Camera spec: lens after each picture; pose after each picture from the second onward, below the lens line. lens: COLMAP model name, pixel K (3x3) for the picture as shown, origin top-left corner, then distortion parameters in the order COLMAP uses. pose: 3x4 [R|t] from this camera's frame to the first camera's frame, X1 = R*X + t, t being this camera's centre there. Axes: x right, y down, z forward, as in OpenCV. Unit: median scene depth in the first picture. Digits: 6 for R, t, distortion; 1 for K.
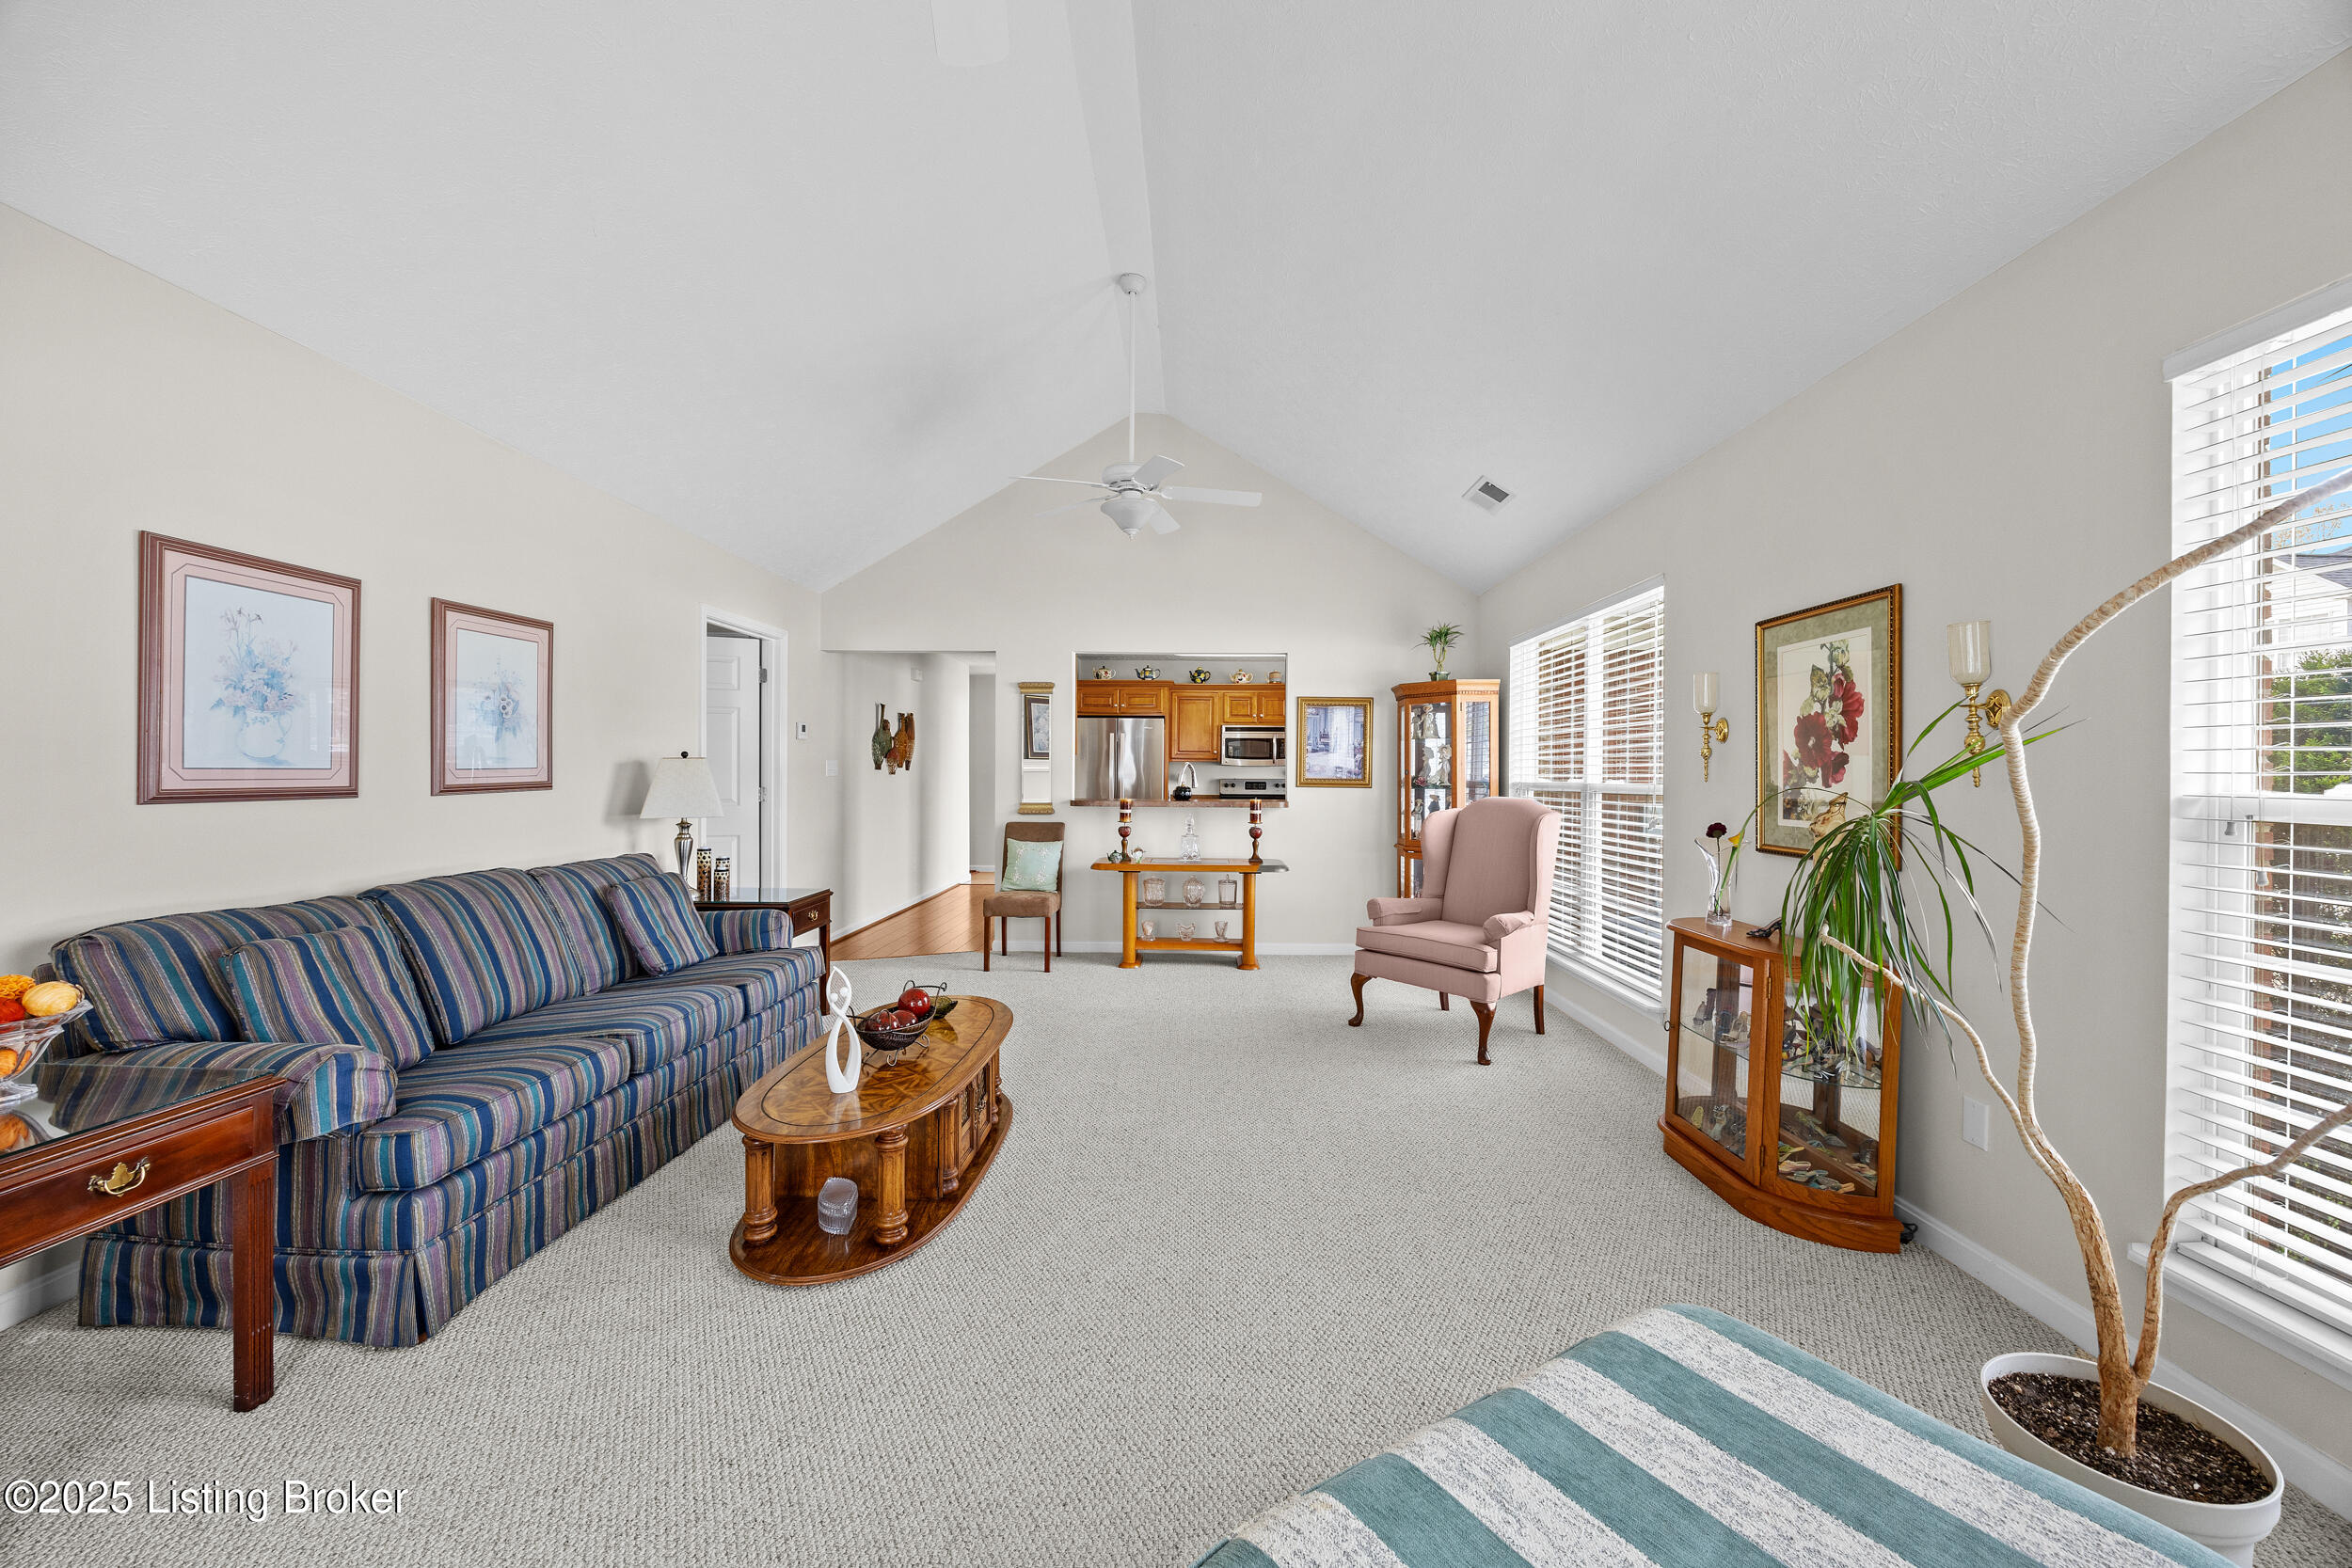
lens RADIAL K [[907.1, 0, 1177.6], [0, 907.1, 772.6], [0, 0, 1]] dist [0.002566, 0.000141]
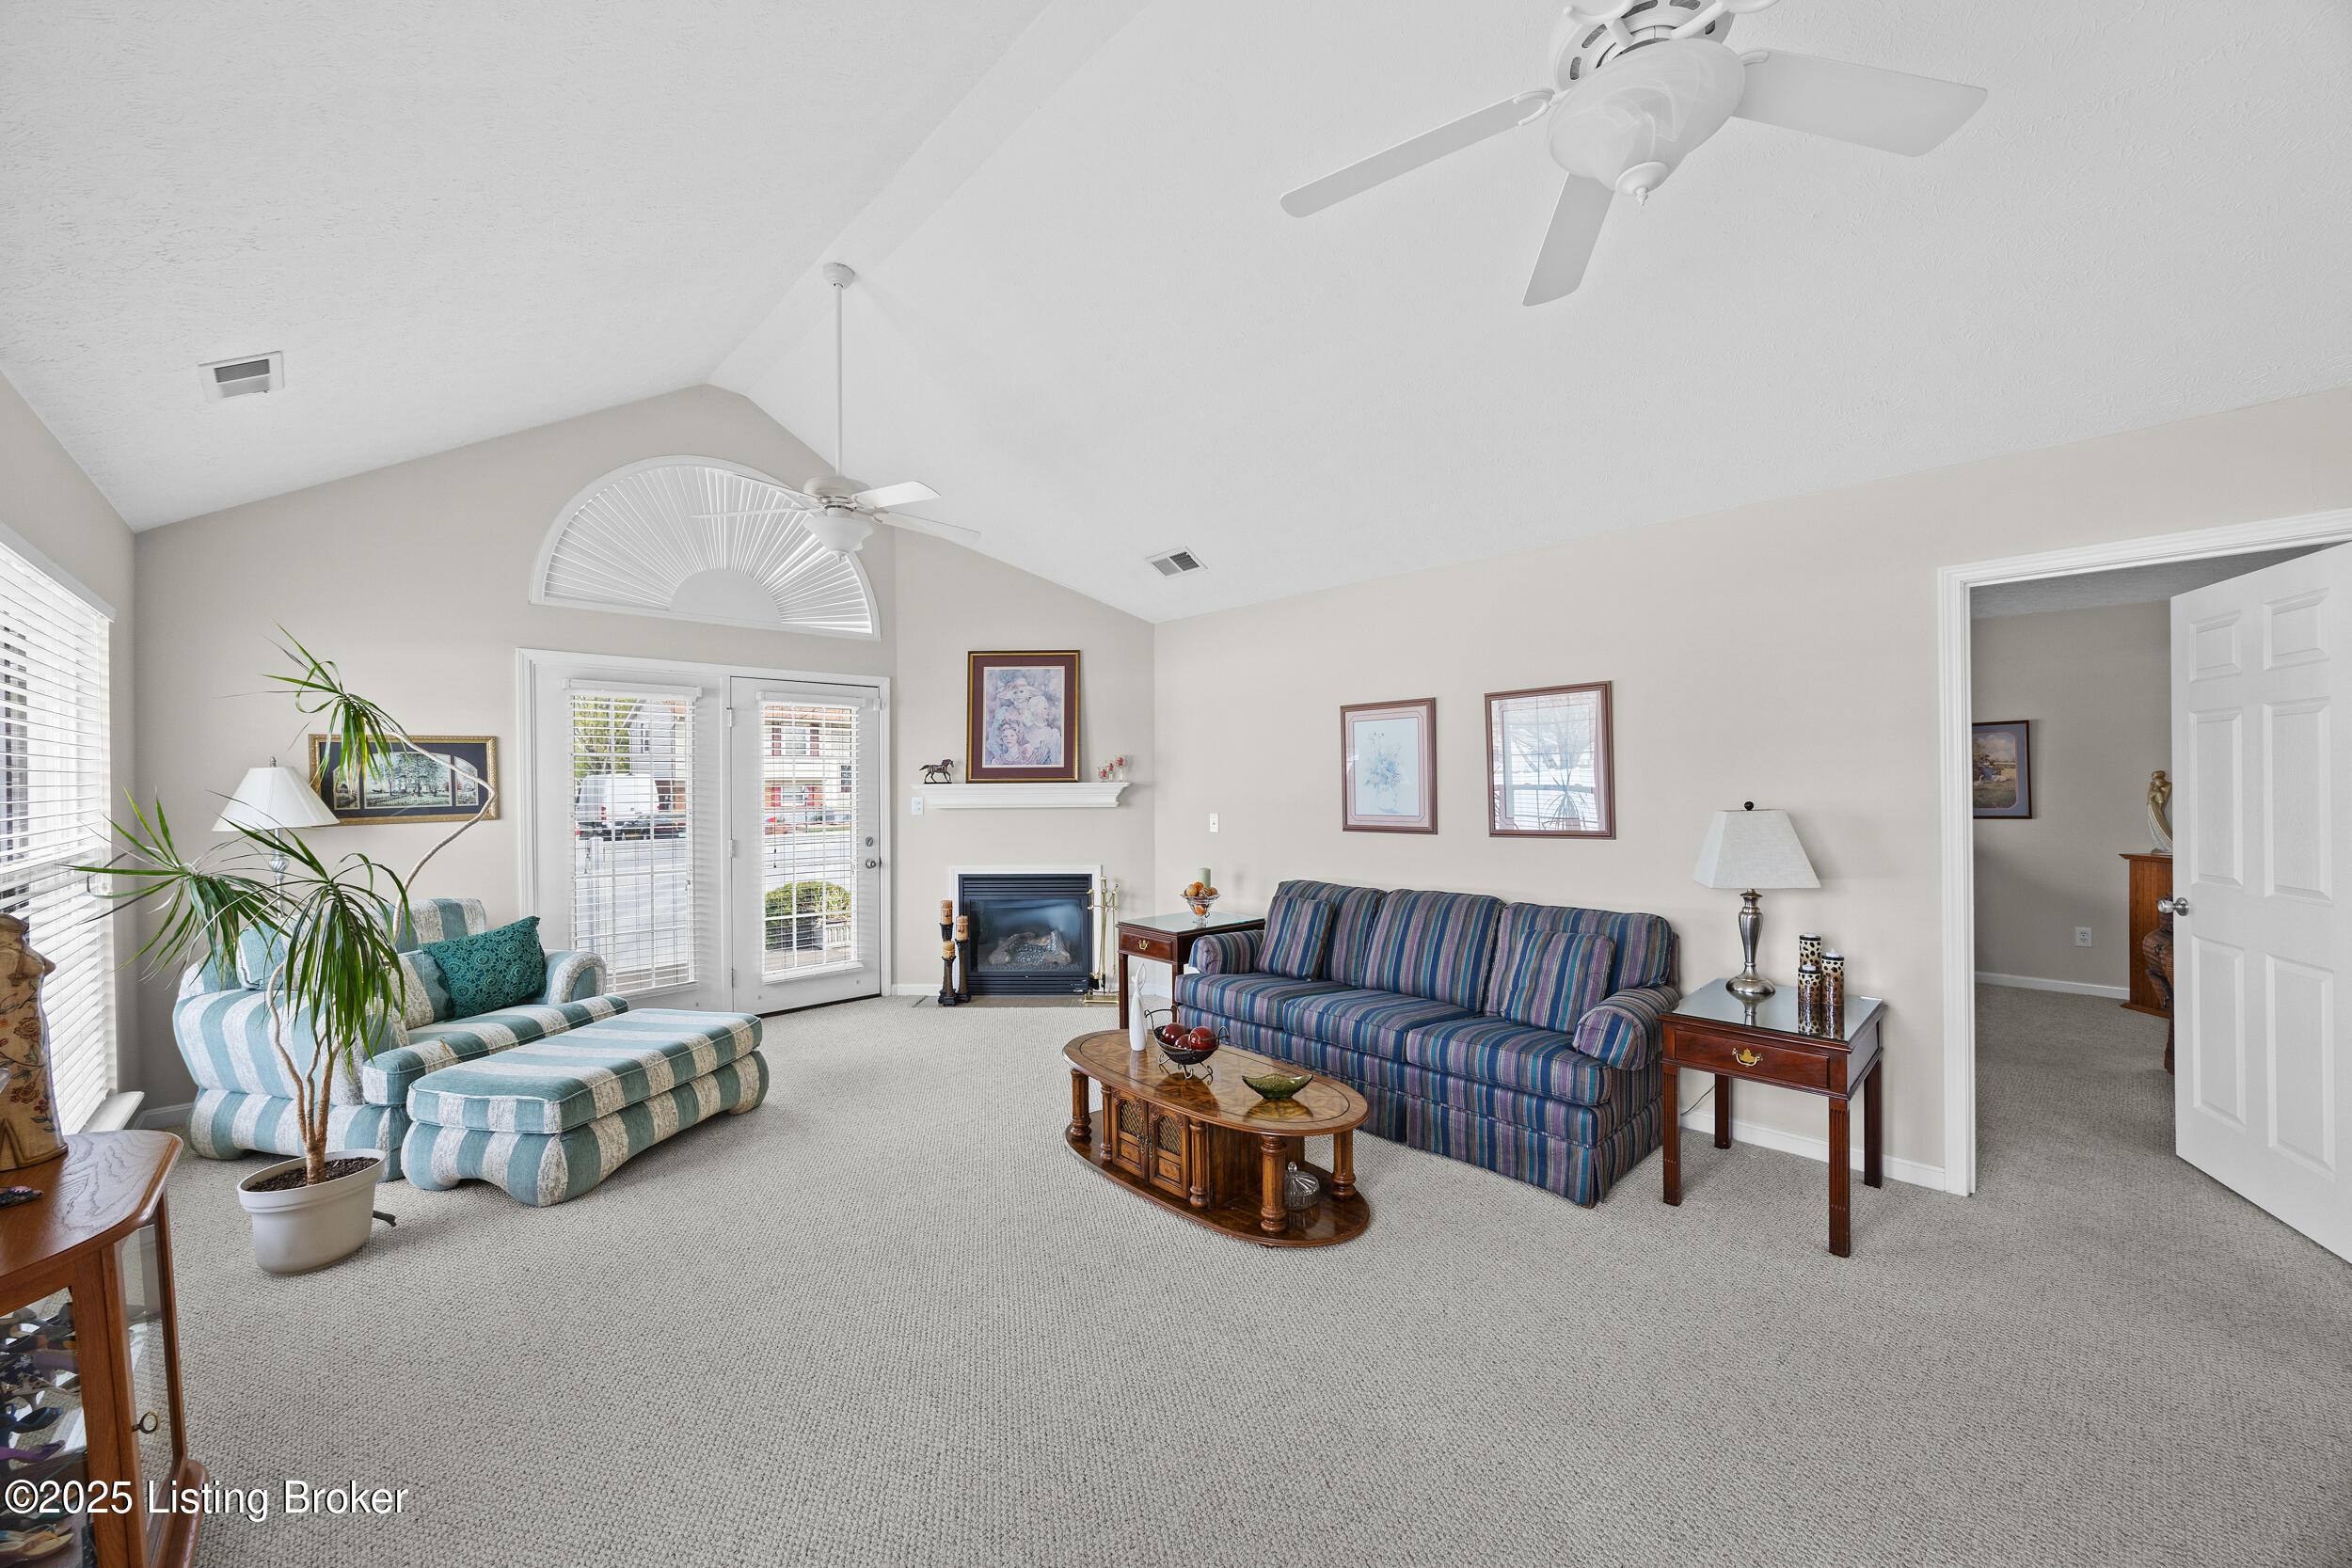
lens RADIAL K [[907.1, 0, 1175.4], [0, 907.1, 791.9], [0, 0, 1]] dist [0.002566, 0.000141]
pose [[-0.732284, -0.014822, -0.680838, 0.505566], [-0.011729, 0.999889, -0.009153, -0.028373], [0.680898, 0.001283, -0.732377, 1.876261]]
